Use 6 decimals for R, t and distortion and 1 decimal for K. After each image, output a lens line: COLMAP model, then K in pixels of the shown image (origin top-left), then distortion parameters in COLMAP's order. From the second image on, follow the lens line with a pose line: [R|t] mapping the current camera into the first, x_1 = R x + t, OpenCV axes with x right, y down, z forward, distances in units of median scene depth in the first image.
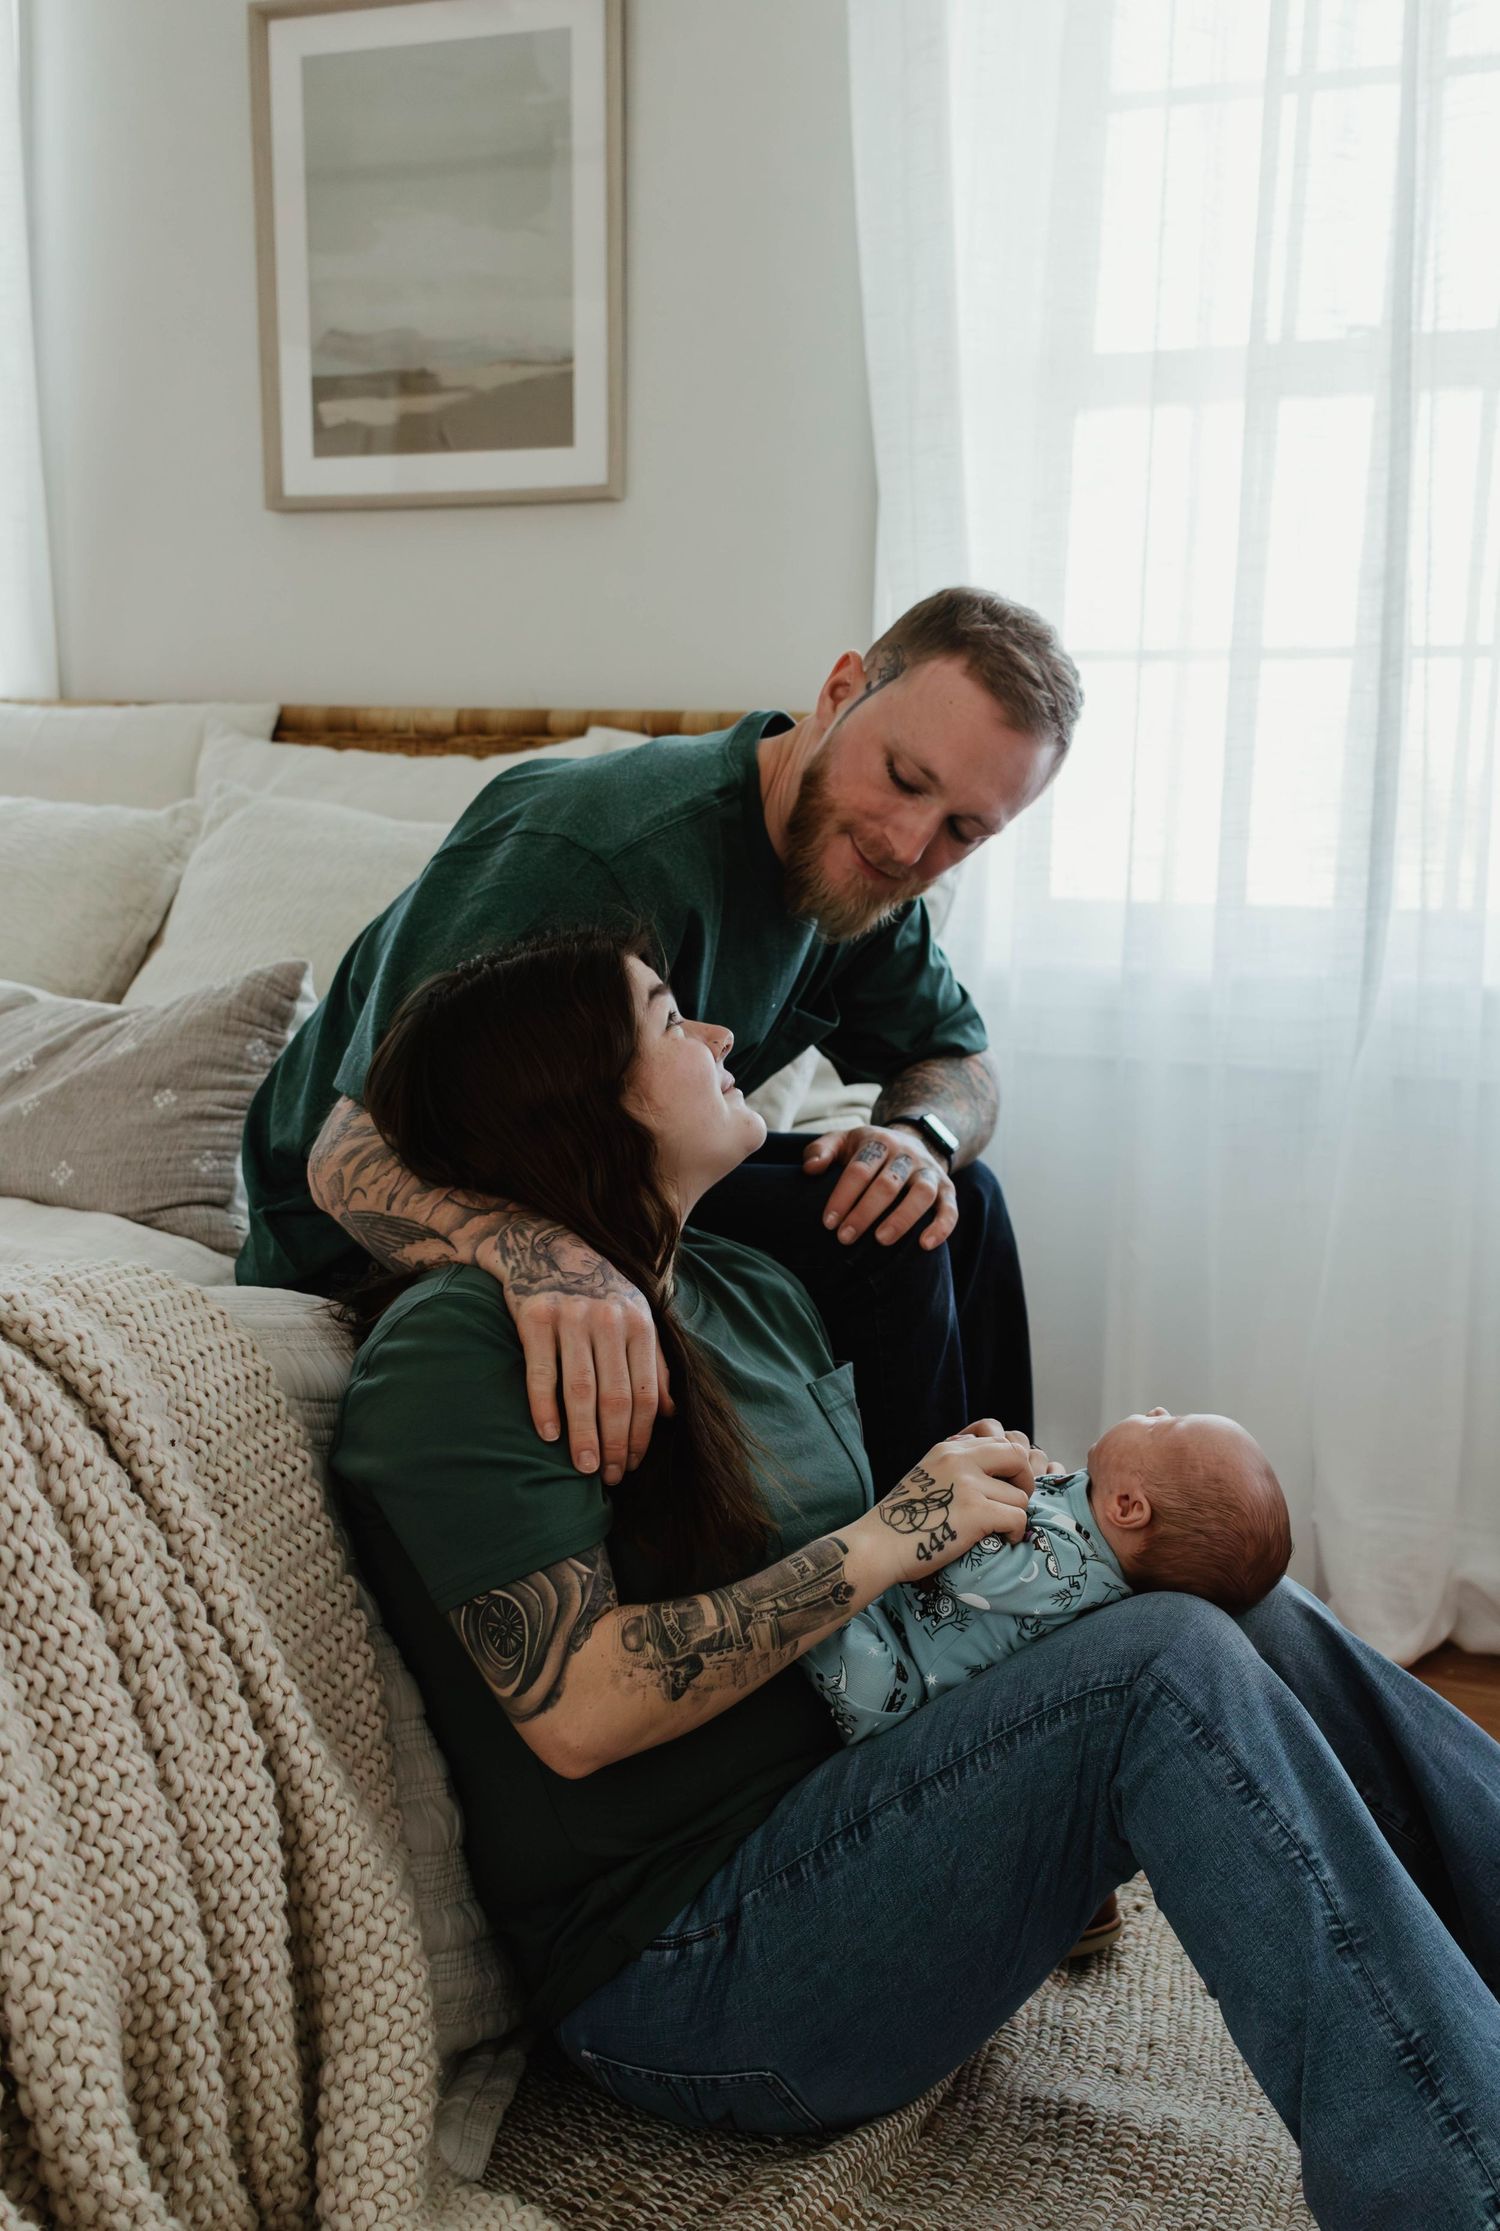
lens RADIAL K [[2005.0, 0, 747.7], [0, 2005.0, 1061.4], [0, 0, 1]] dist [0.016466, -0.005796]
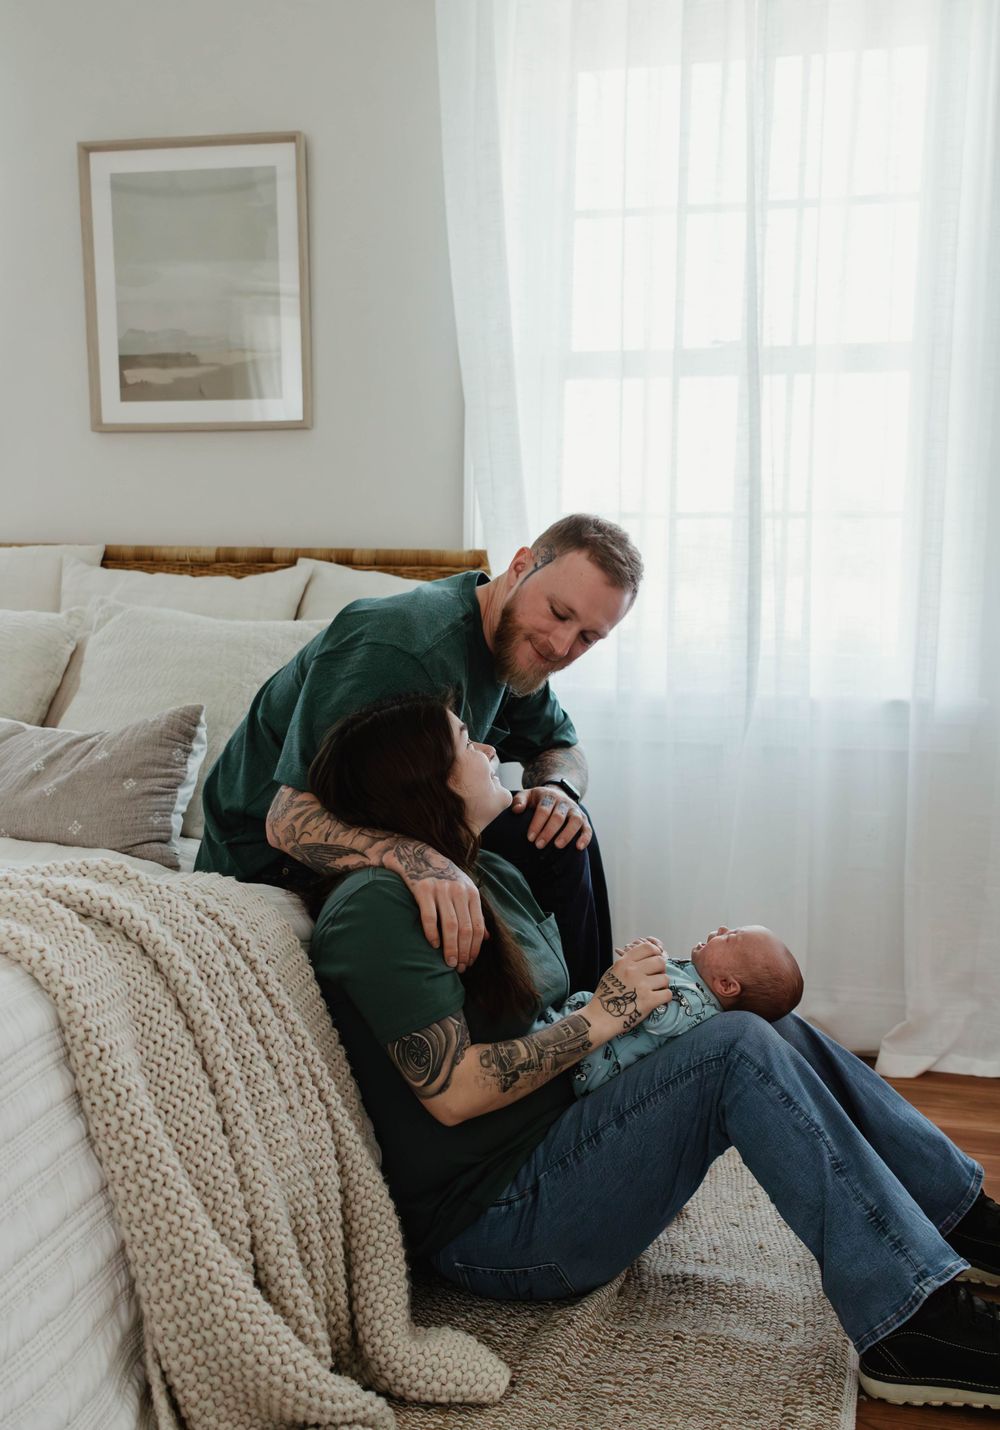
lens RADIAL K [[1142.4, 0, 509.5], [0, 1142.4, 685.0], [0, 0, 1]] dist [0.063252, -0.119979]
pose [[0.993258, -0.026446, 0.112865, -0.100577], [0.032006, 0.998347, -0.047733, -0.015683], [-0.111416, 0.051023, 0.992463, -0.115020]]
